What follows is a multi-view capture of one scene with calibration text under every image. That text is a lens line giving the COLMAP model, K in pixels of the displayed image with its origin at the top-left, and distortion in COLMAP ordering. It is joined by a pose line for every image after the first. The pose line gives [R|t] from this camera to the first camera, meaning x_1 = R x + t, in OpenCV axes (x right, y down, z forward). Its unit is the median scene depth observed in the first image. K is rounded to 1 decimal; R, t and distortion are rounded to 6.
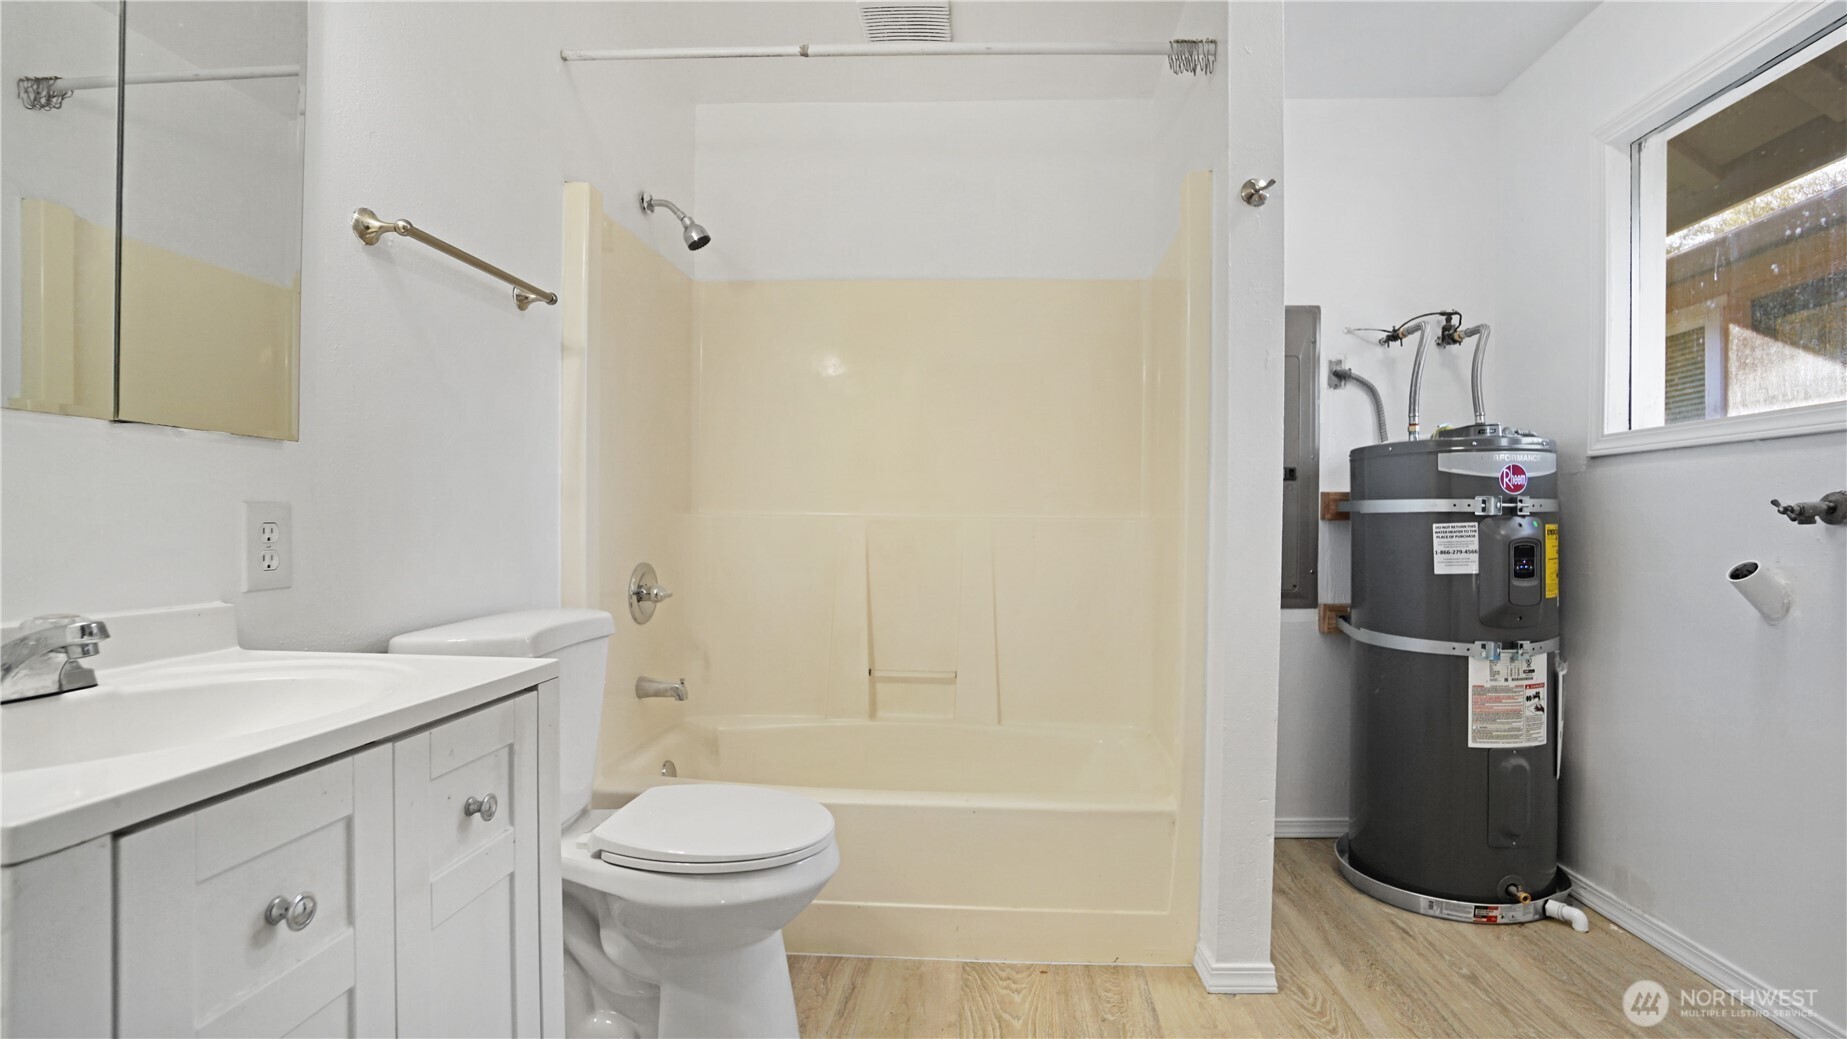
lens RADIAL K [[830.4, 0, 929.0], [0, 830.4, 520.3], [0, 0, 1]] dist [-0.038089, 0.002754]
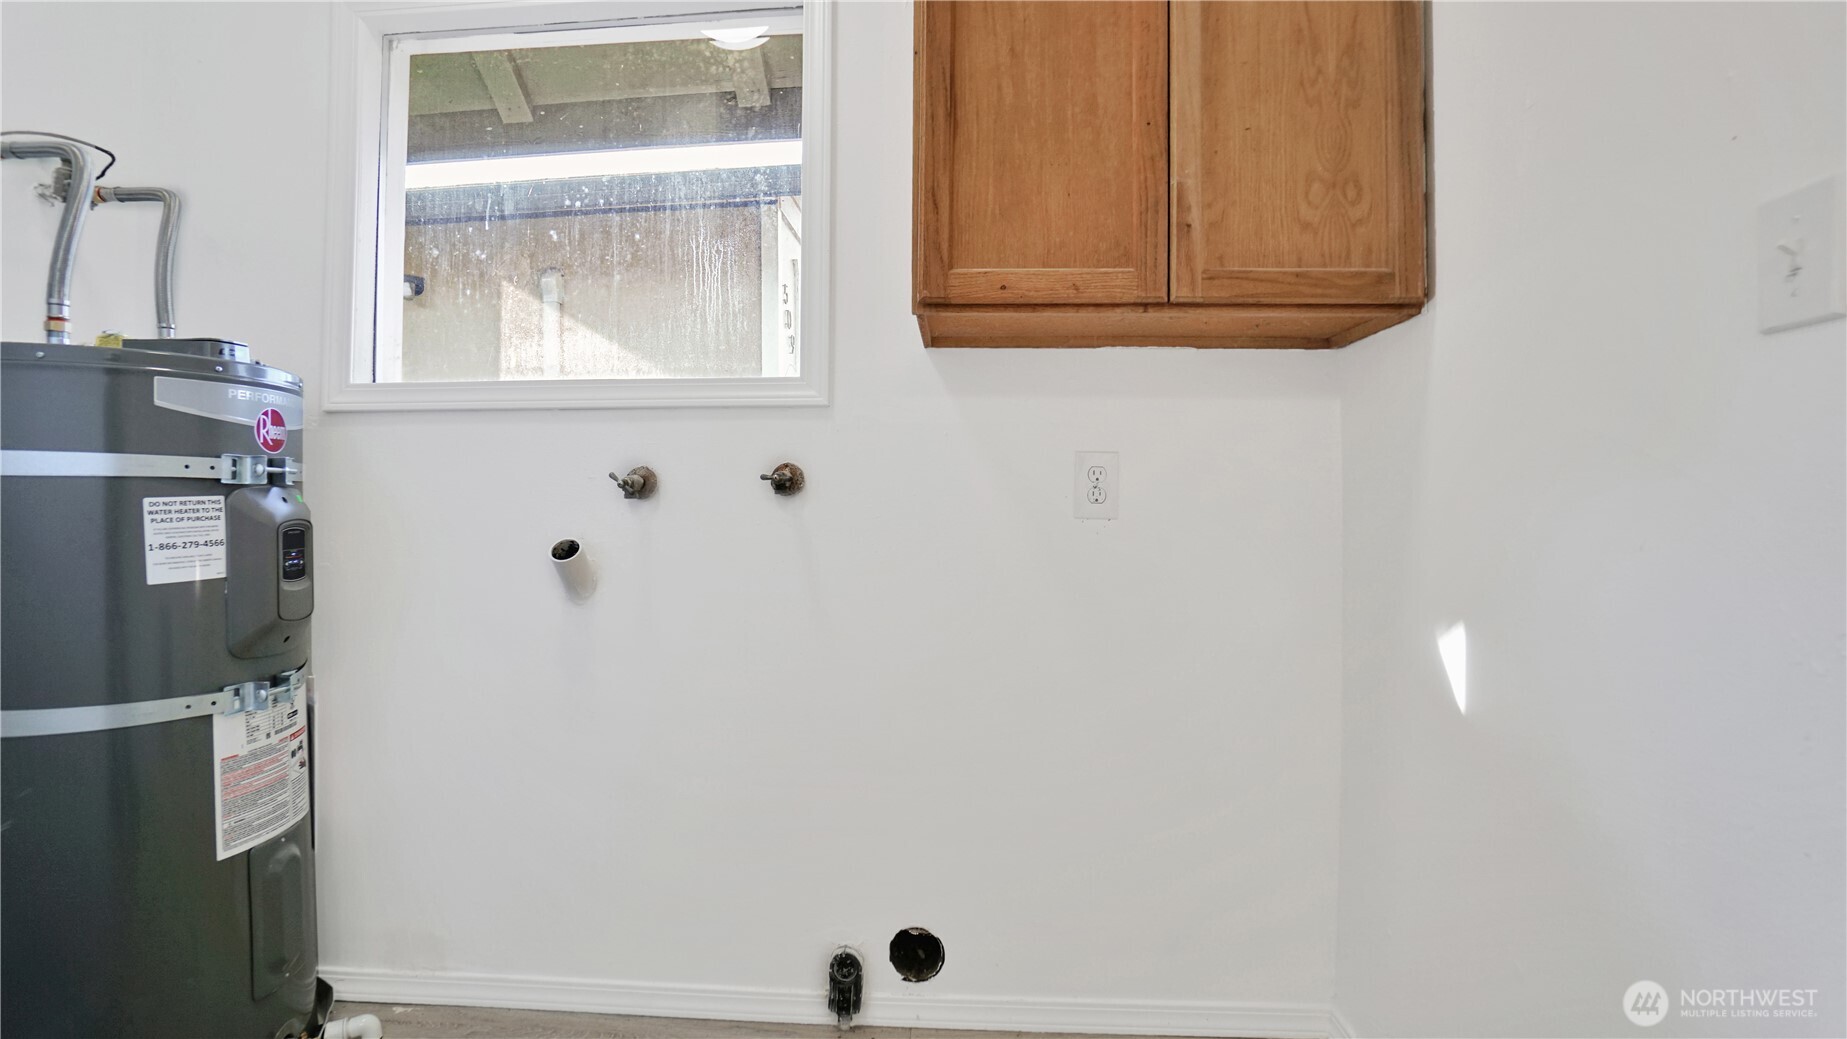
lens RADIAL K [[830.4, 0, 923.7], [0, 830.4, 500.6], [0, 0, 1]] dist [-0.038089, 0.002754]
pose [[-0.011728, 0.003483, 0.999925, 0.050634], [-0.000403, 0.999994, -0.003488, 0.008570], [-0.999931, -0.000444, -0.011726, 0.477625]]
